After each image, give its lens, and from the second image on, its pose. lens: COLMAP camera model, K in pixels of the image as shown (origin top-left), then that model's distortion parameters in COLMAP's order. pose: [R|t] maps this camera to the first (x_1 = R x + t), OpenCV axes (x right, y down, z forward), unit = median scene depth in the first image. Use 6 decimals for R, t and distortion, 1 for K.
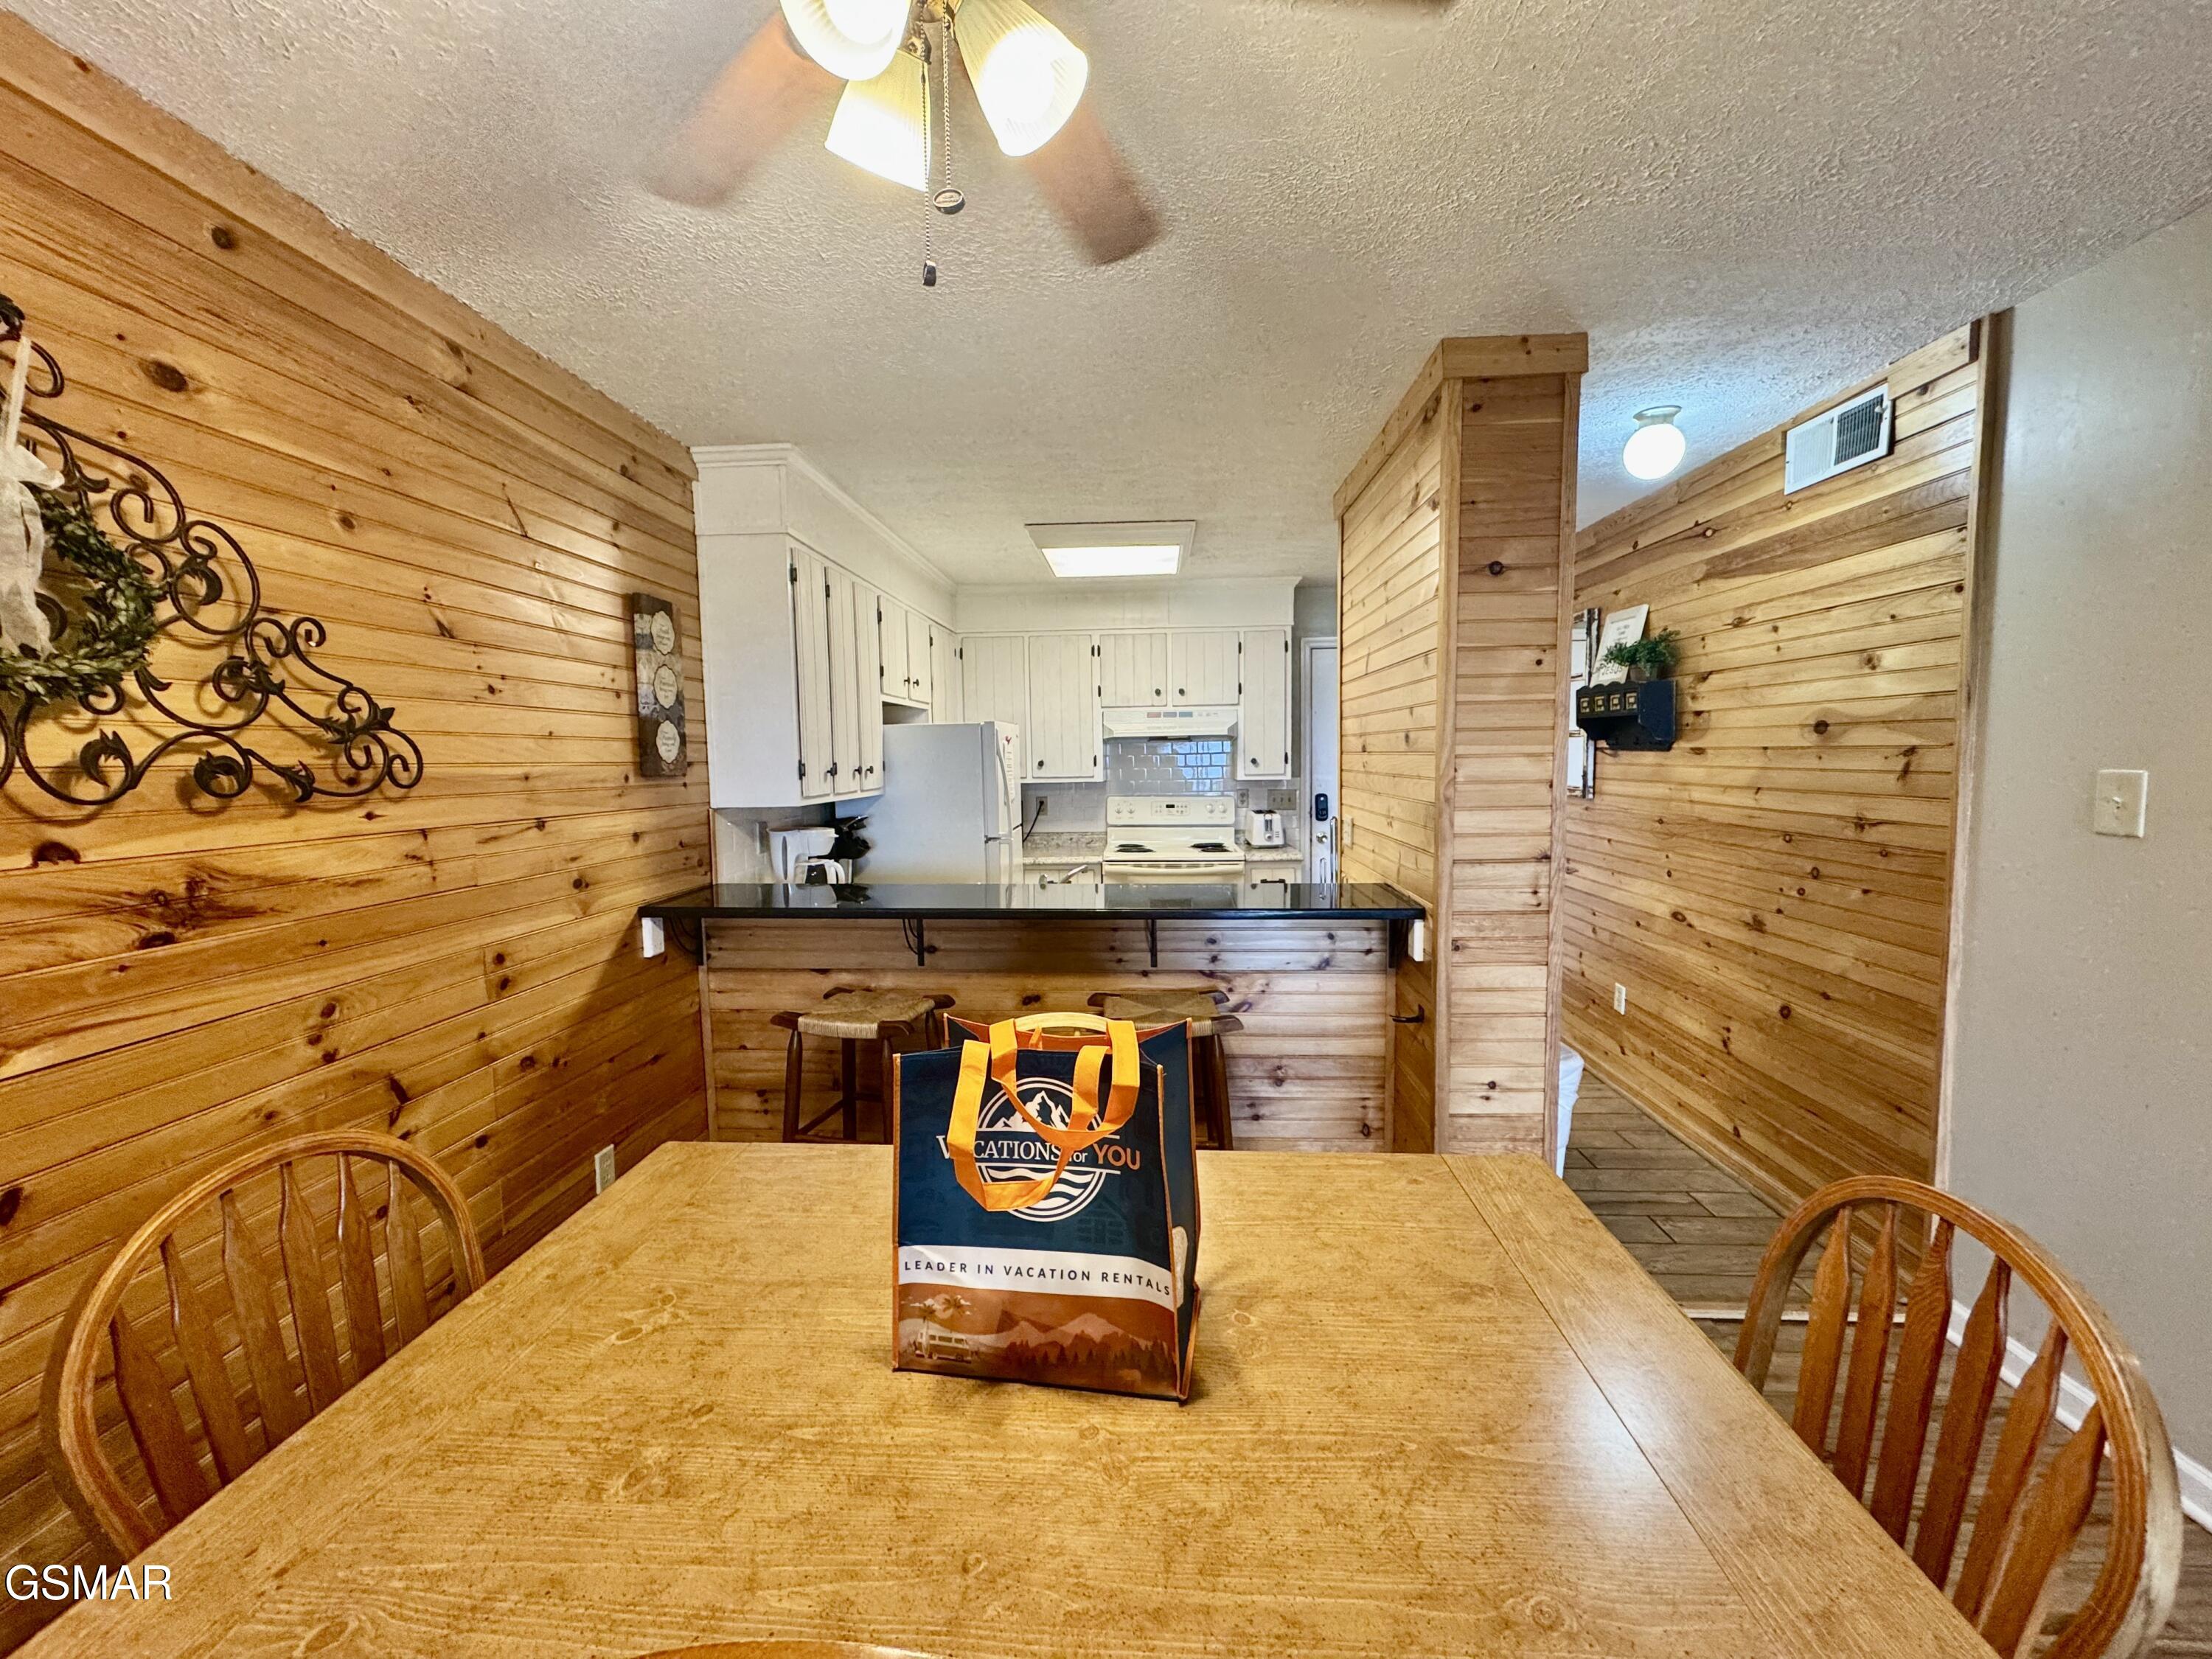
lens RADIAL K [[883.8, 0, 1100.5], [0, 883.8, 829.4], [0, 0, 1]] dist [-0.002827, 0.000362]
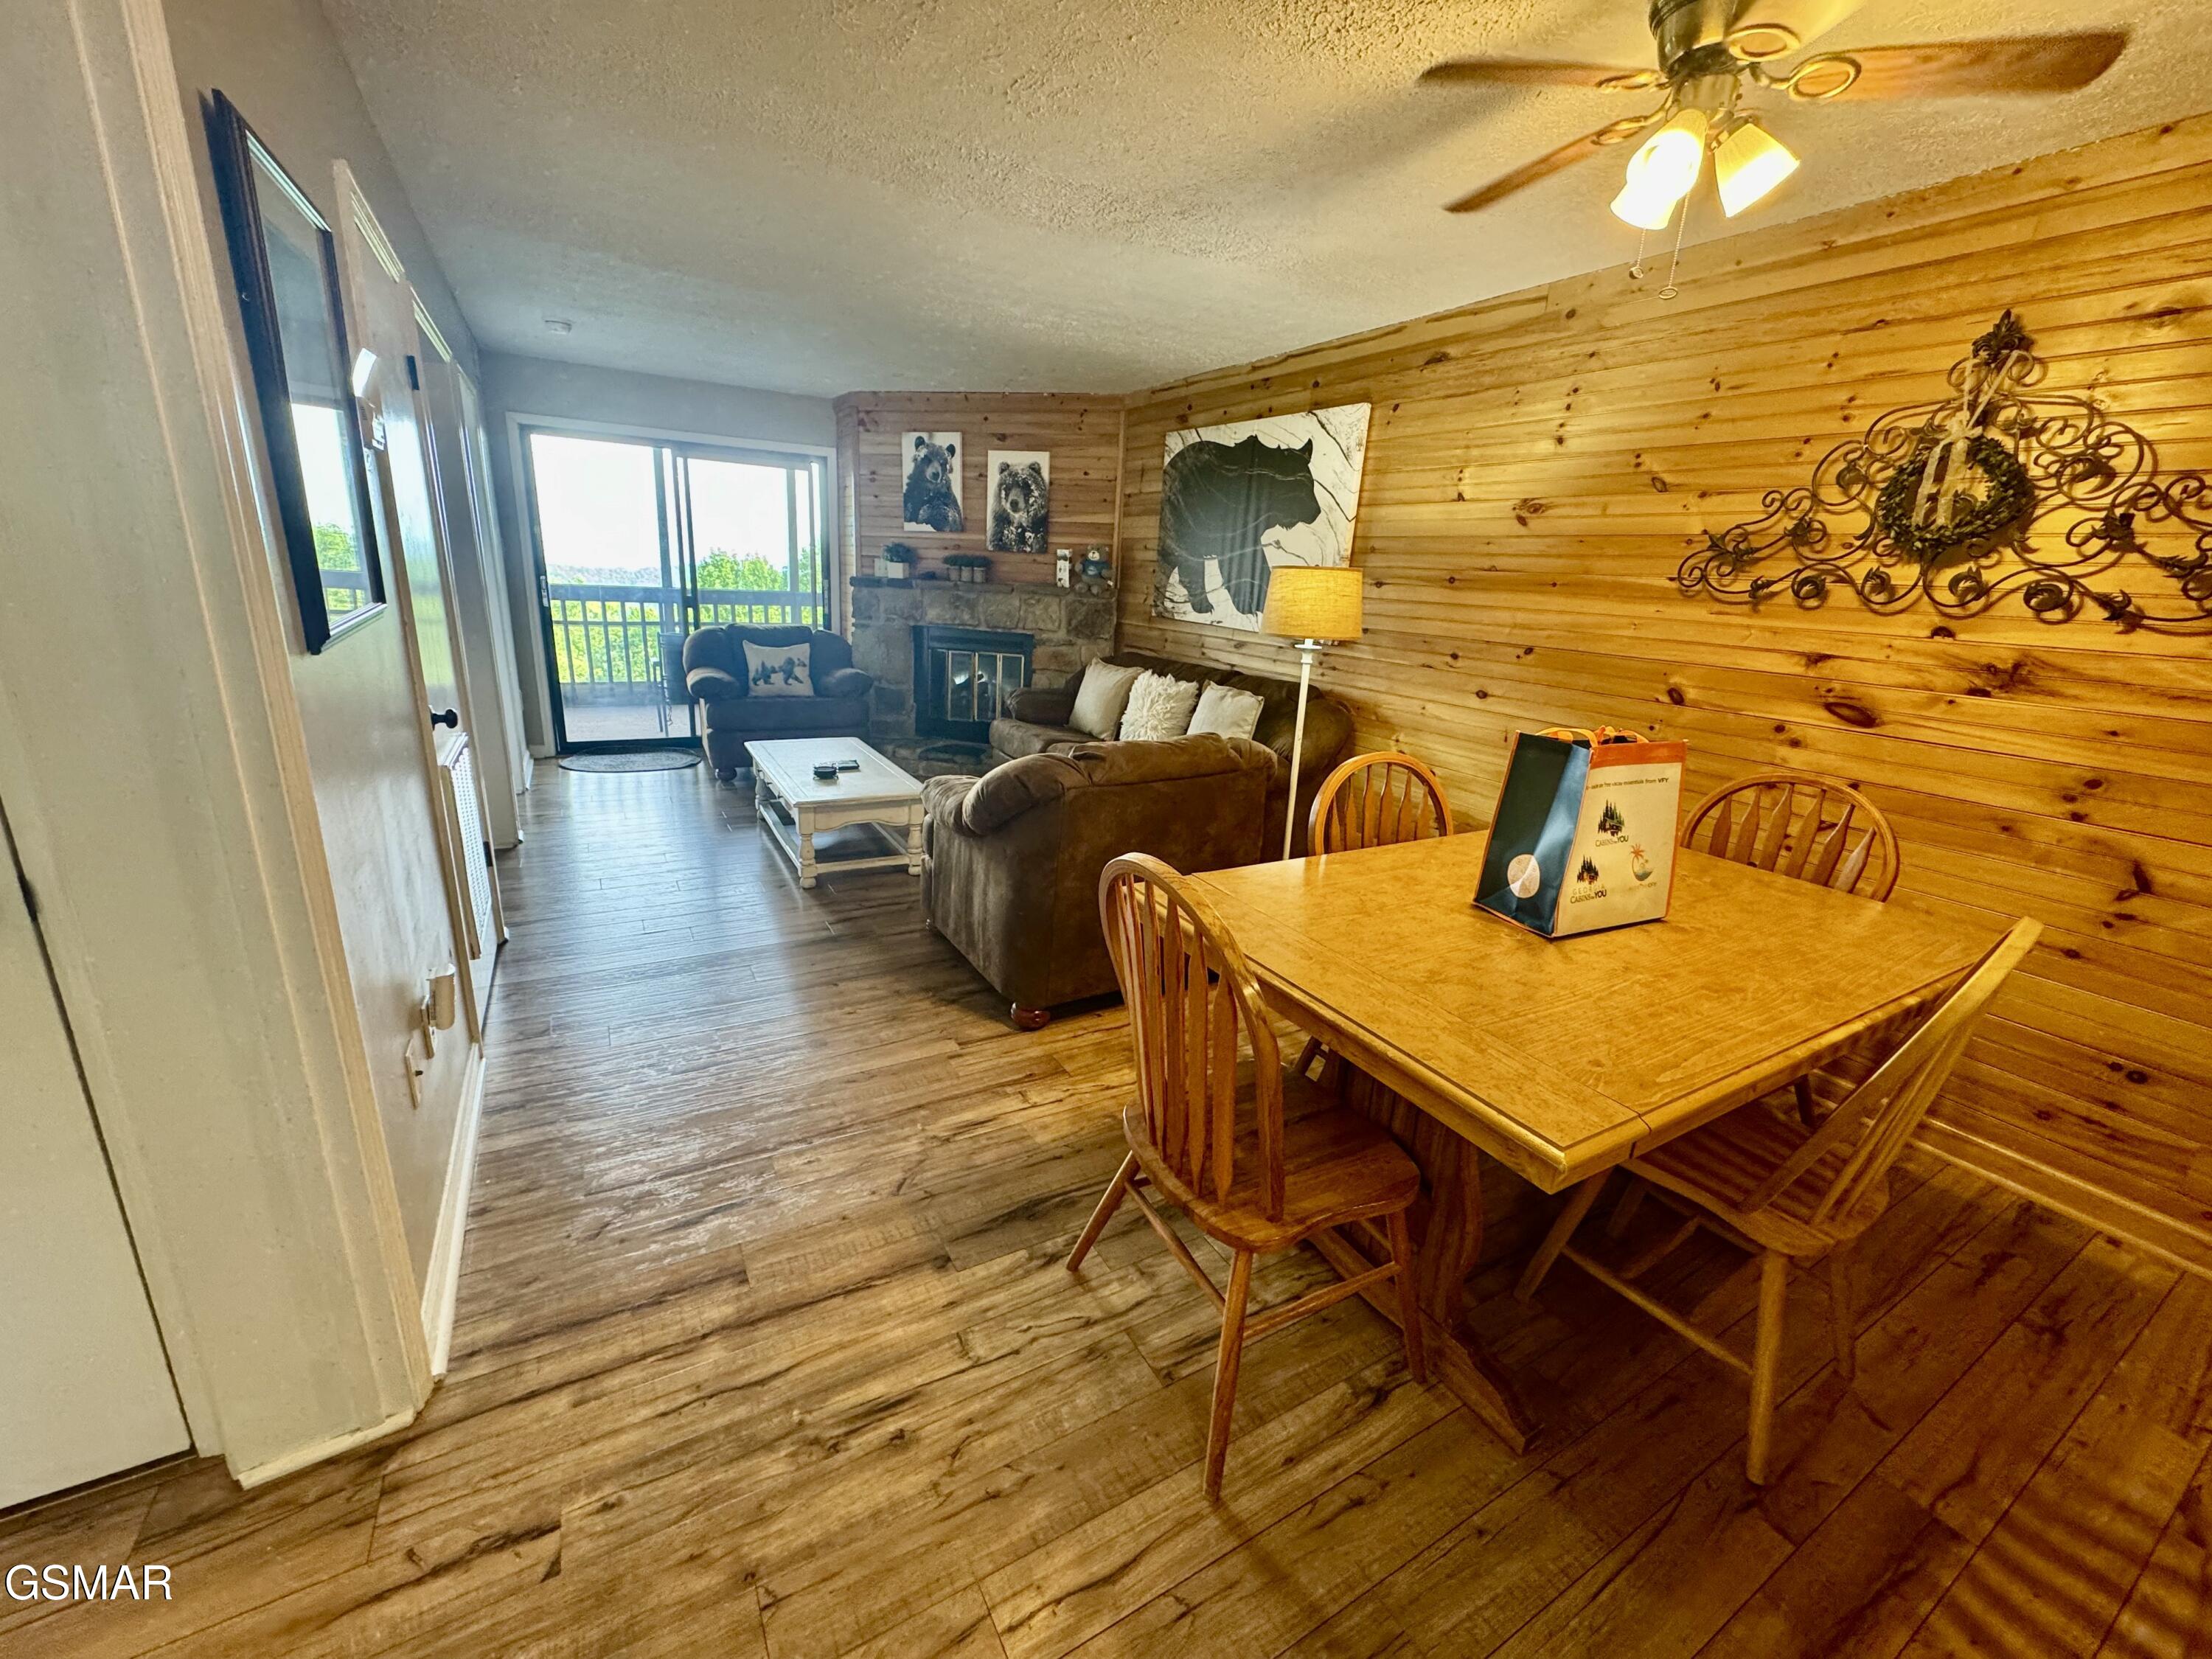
lens RADIAL K [[883.8, 0, 1100.5], [0, 883.8, 829.4], [0, 0, 1]] dist [-0.002827, 0.000362]
pose [[-0.830249, 0.129772, -0.542076, 0.741316], [-0.087322, 0.930229, 0.356438, -0.050302], [0.550511, 0.343268, -0.760990, 0.809768]]
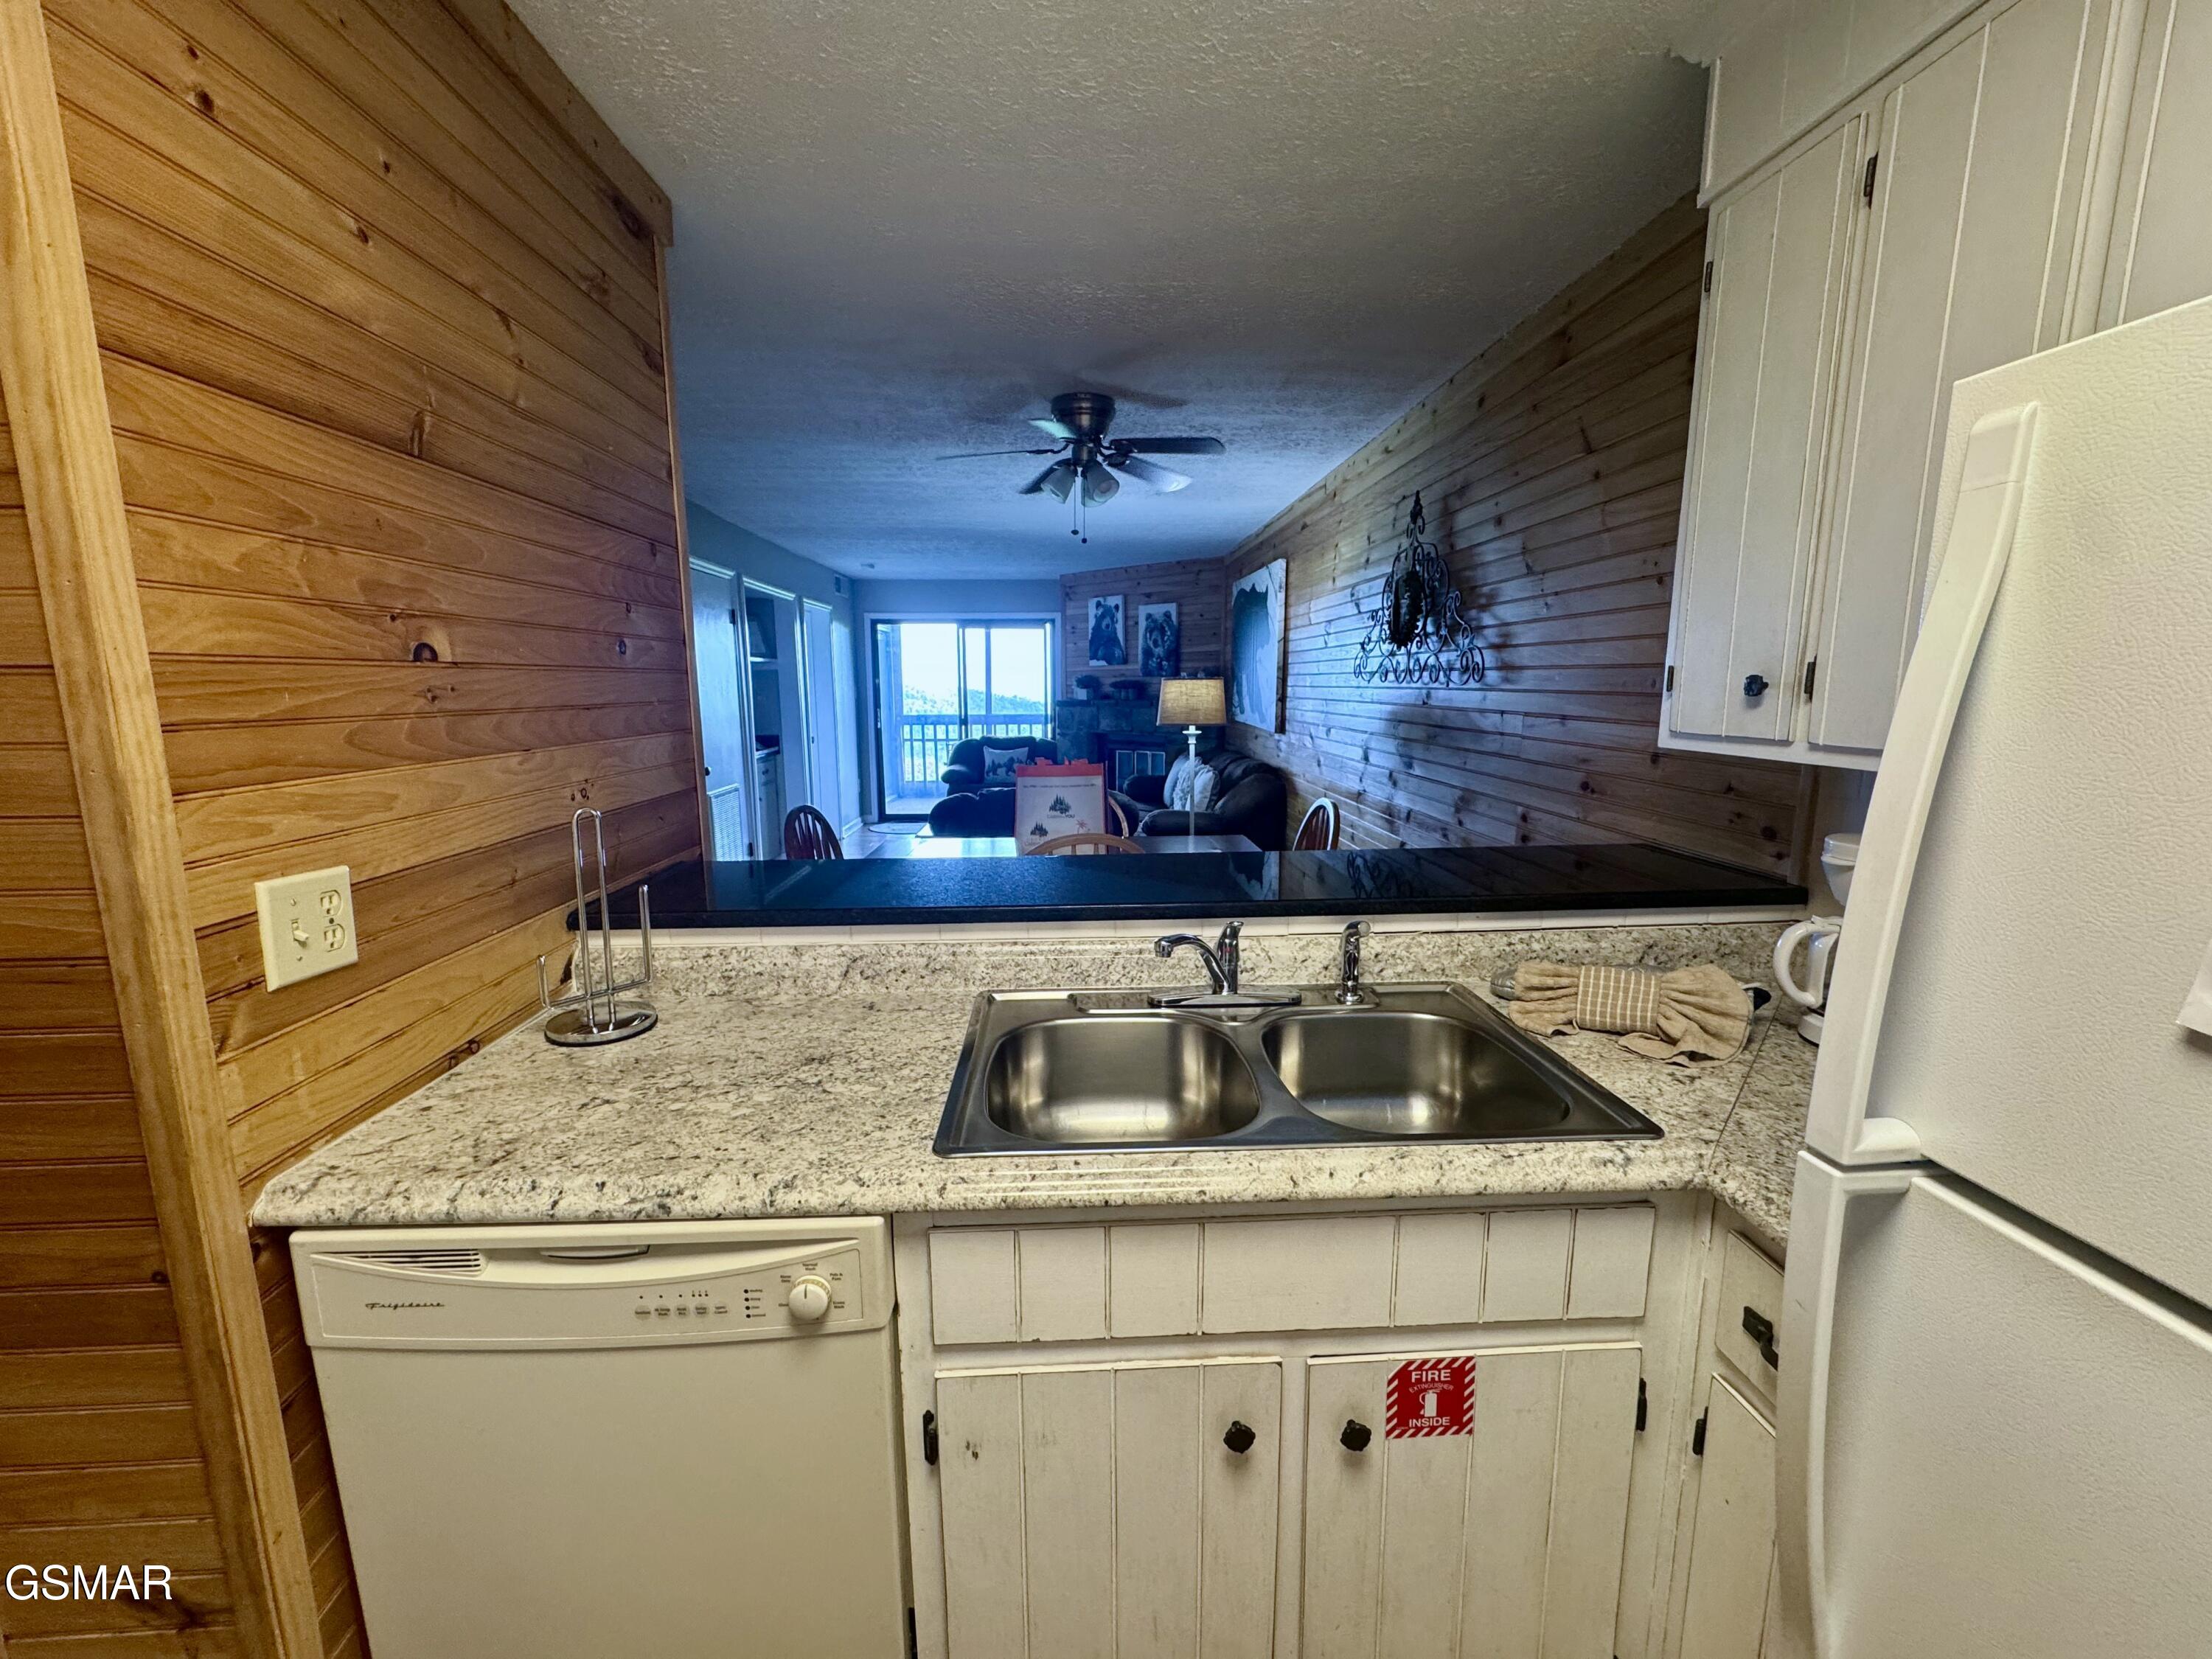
lens RADIAL K [[883.8, 0, 1100.5], [0, 883.8, 829.4], [0, 0, 1]] dist [-0.002827, 0.000362]
pose [[-0.993791, 0.038462, -0.104404, 0.067366], [0.011272, 0.968328, 0.249426, -0.142975], [0.110691, 0.246701, -0.962749, 1.846721]]
